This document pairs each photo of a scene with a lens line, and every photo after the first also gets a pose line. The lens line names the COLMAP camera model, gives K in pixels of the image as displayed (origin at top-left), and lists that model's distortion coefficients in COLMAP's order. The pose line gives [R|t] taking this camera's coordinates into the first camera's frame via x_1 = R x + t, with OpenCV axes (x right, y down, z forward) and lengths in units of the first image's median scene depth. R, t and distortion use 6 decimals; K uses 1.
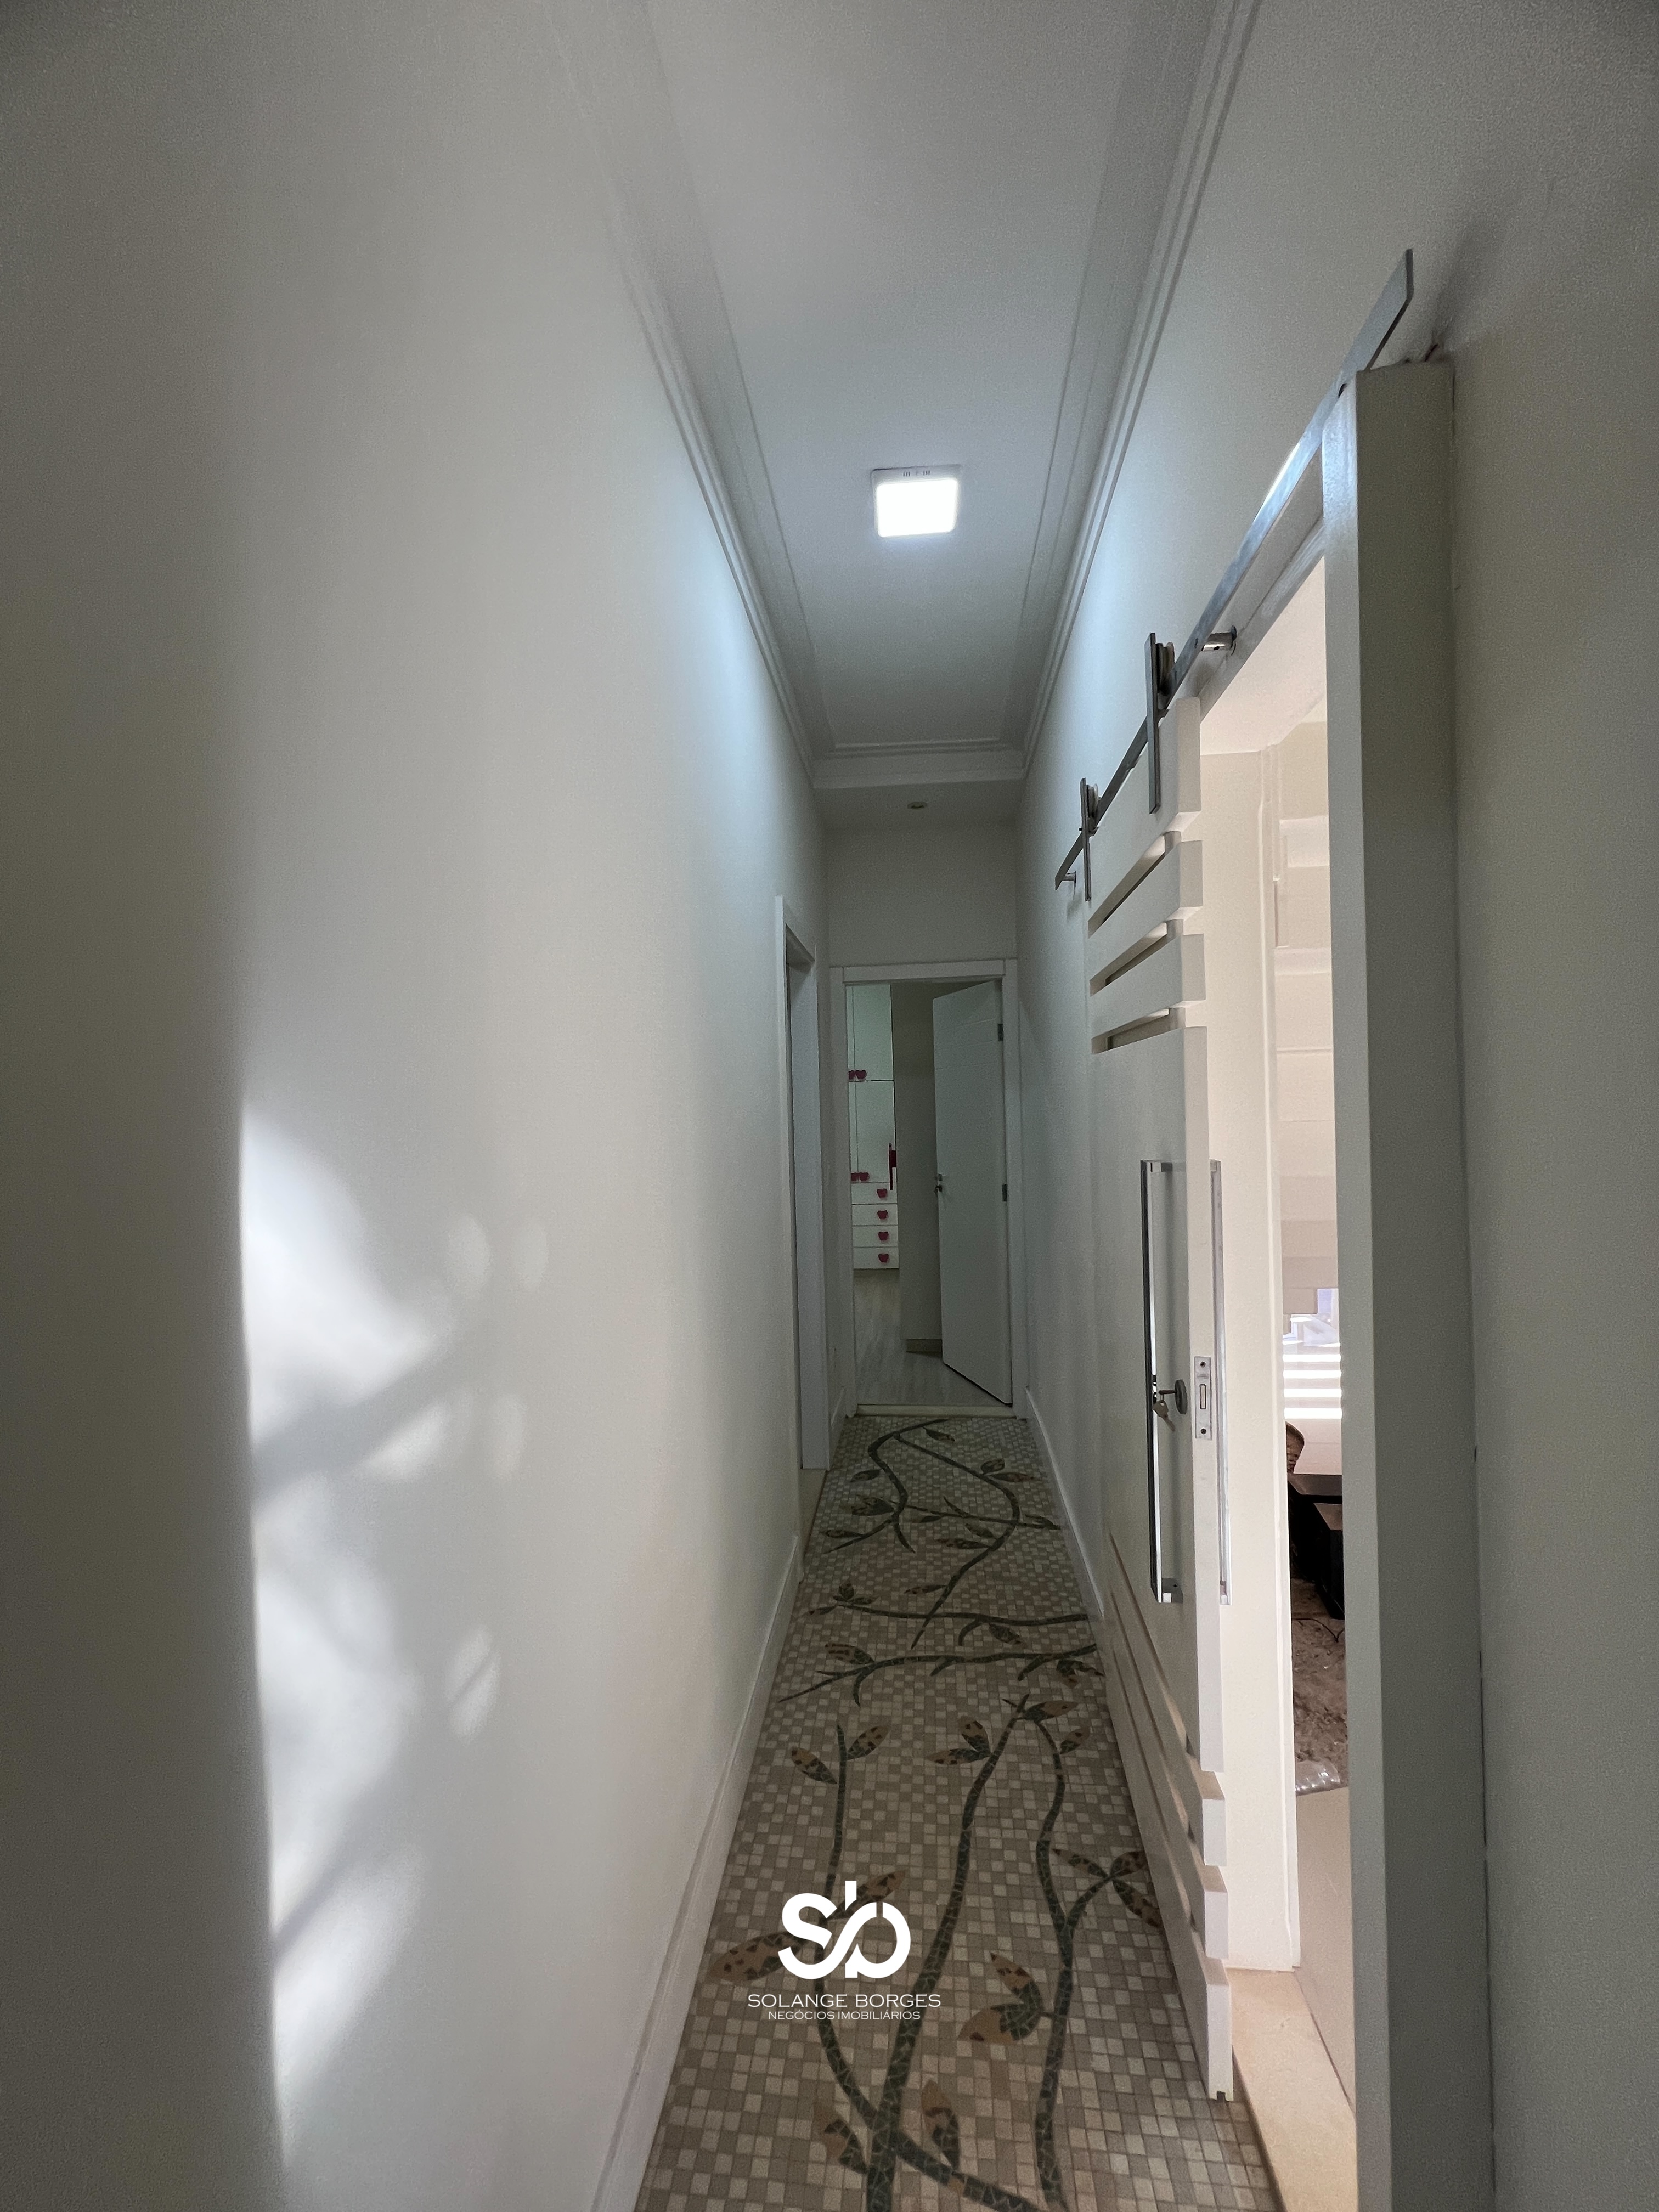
lens RADIAL K [[886.4, 0, 827.6], [0, 886.4, 1105.9], [0, 0, 1]] dist [0.000893, 0.000088]
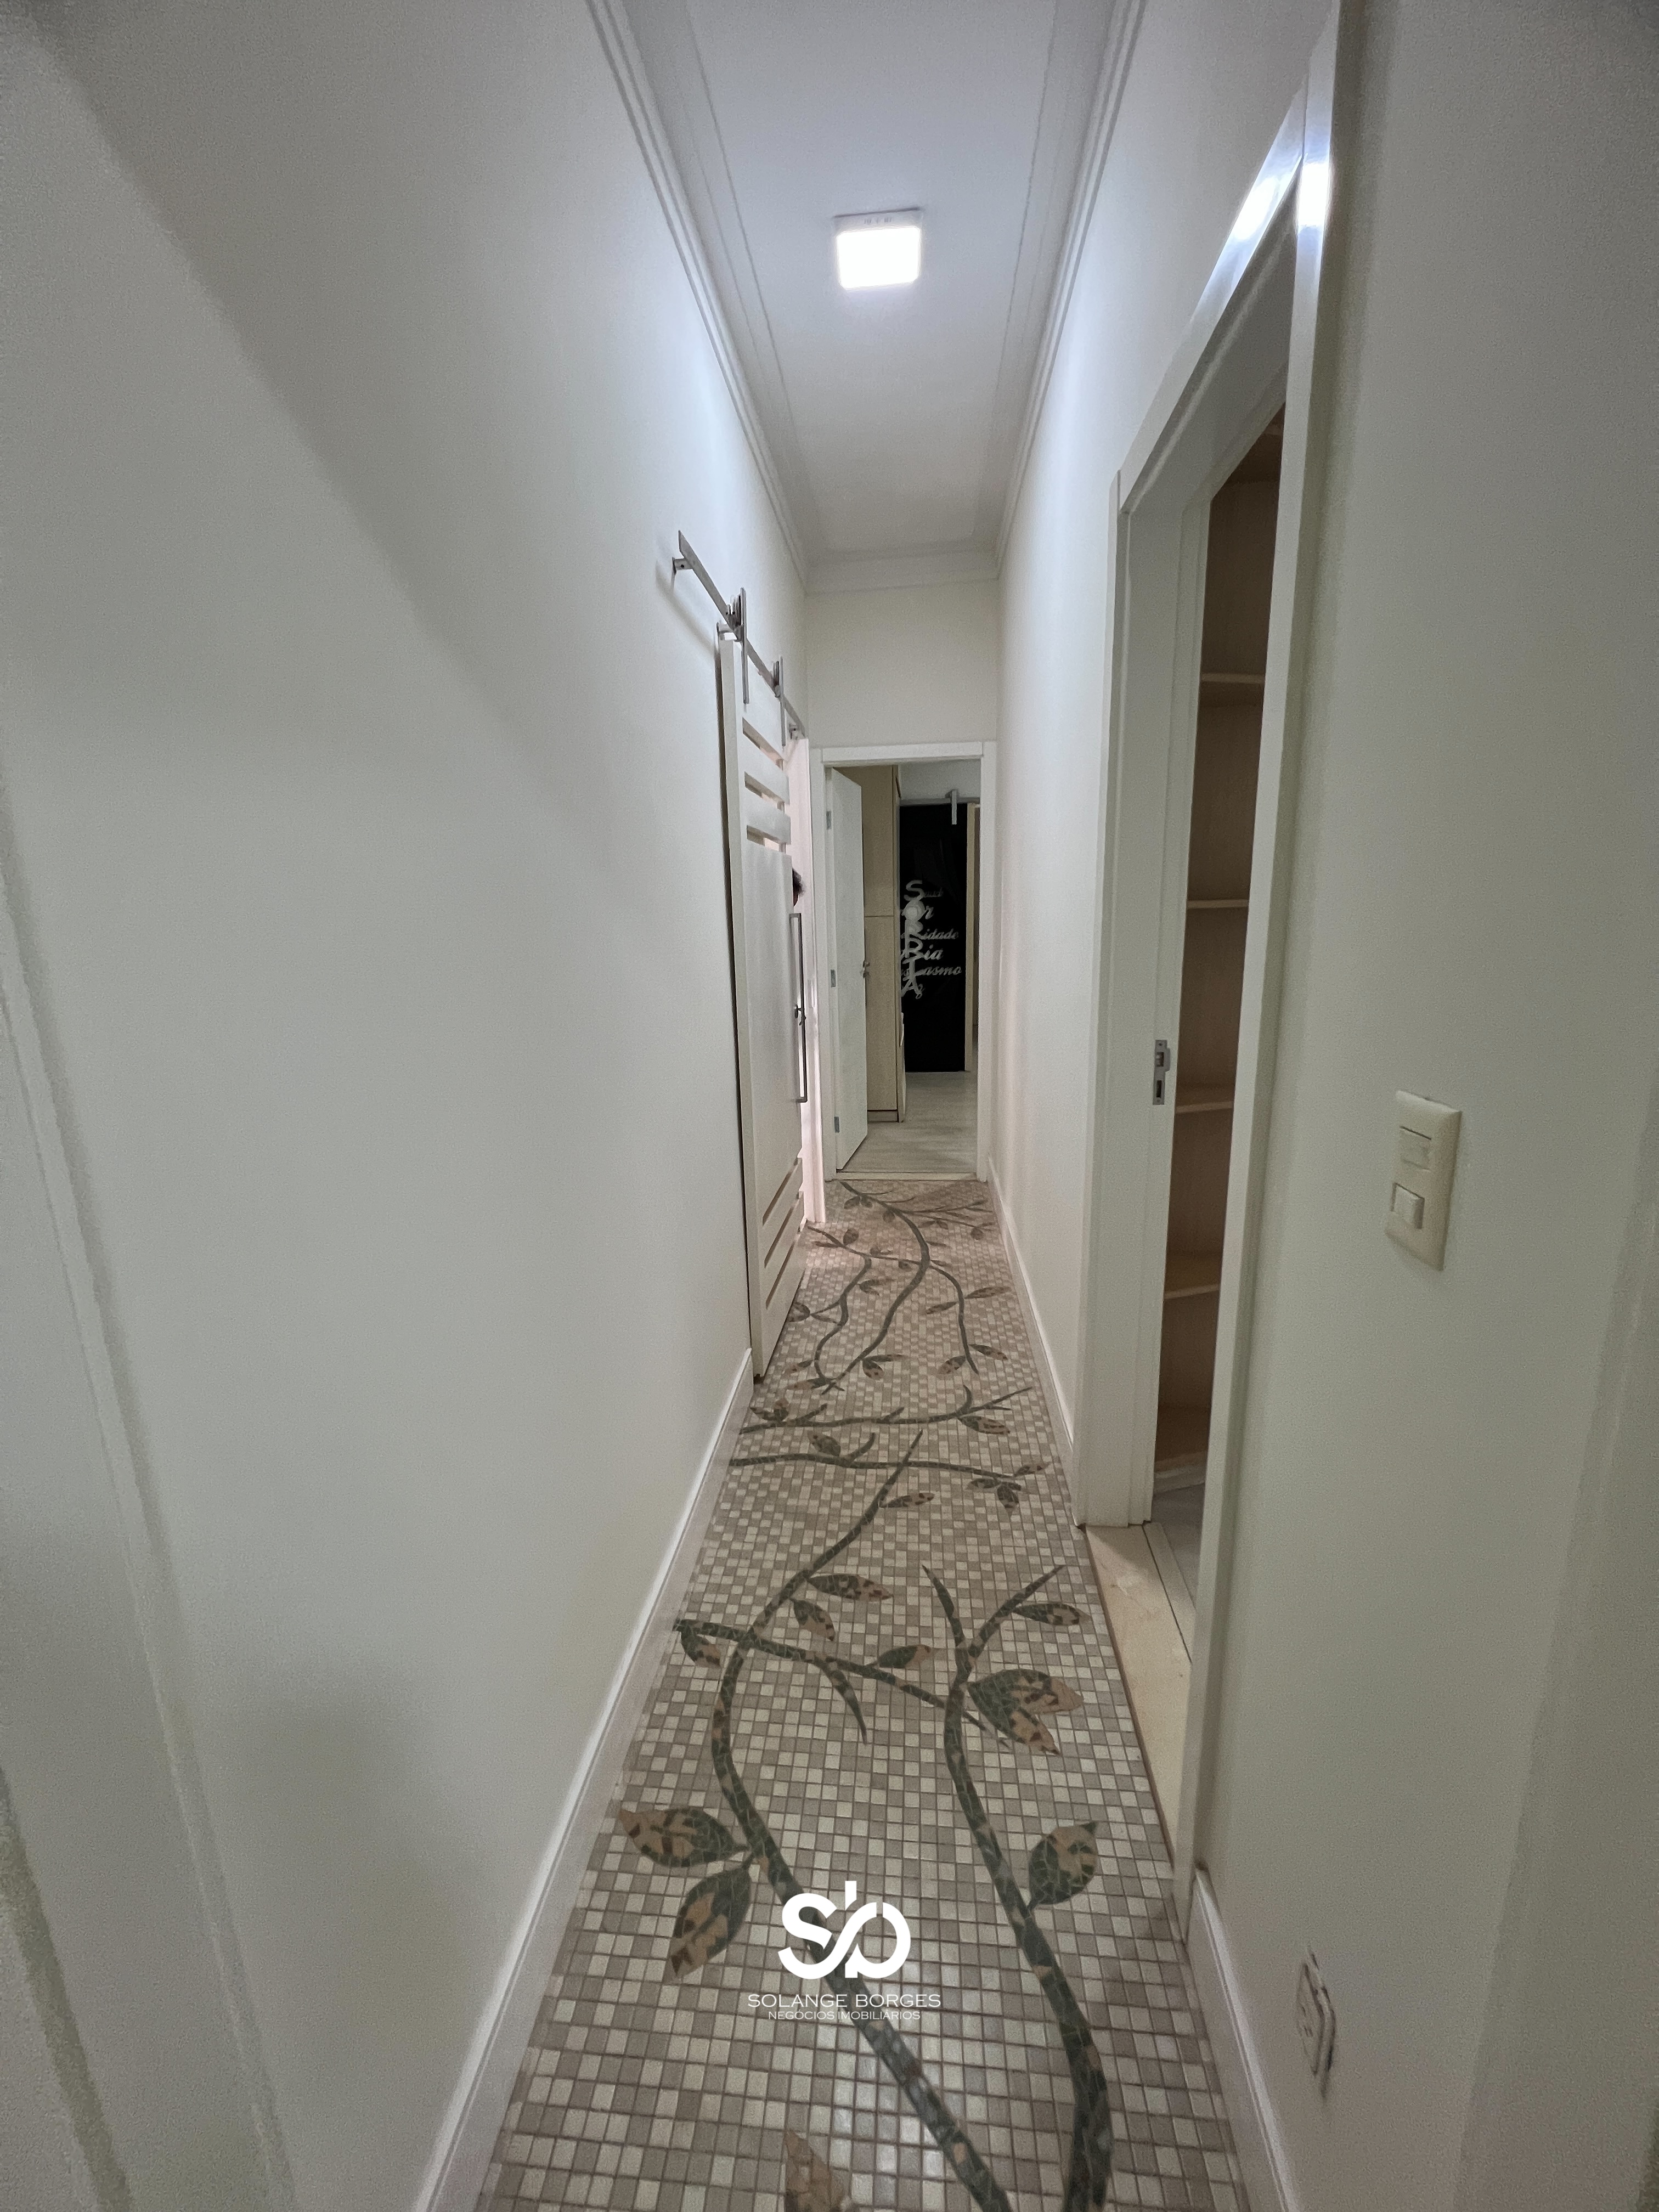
lens RADIAL K [[886.4, 0, 827.6], [0, 886.4, 1105.9], [0, 0, 1]] dist [0.000893, 0.000088]
pose [[-0.998562, 0.053478, -0.003624, 0.177658], [0.051380, 0.974252, 0.219530, 0.027950], [0.015271, 0.219028, -0.975599, 1.812773]]
